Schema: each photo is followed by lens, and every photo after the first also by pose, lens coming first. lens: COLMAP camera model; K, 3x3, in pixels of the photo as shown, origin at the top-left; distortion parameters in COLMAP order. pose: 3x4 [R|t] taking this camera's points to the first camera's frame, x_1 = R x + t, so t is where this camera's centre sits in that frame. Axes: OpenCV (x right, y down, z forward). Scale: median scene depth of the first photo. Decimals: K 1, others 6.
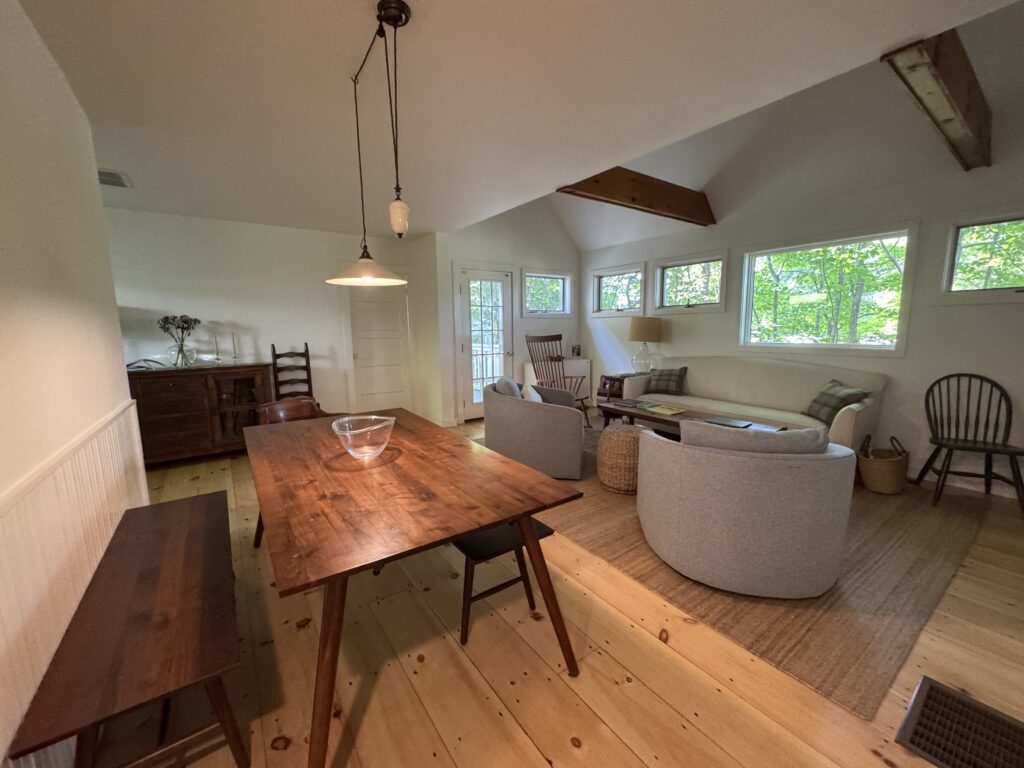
lens RADIAL K [[403.9, 0, 512.0], [0, 403.9, 384.0], [0, 0, 1]] dist [-0.007764, -0.000101]
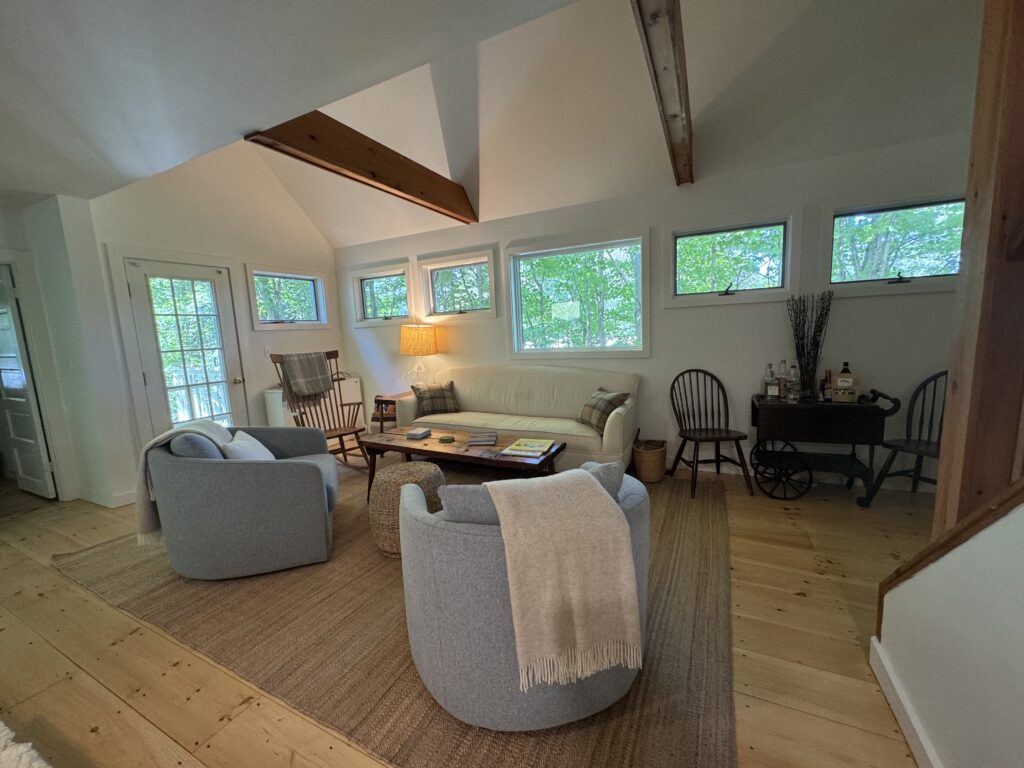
lens RADIAL K [[403.9, 0, 512.0], [0, 403.9, 384.0], [0, 0, 1]] dist [-0.007764, -0.000101]
pose [[0.878291, -0.089861, 0.469607, 0.152934], [0.101454, 0.994840, 0.000621, -0.034853], [-0.467239, 0.047098, 0.882875, 0.237361]]
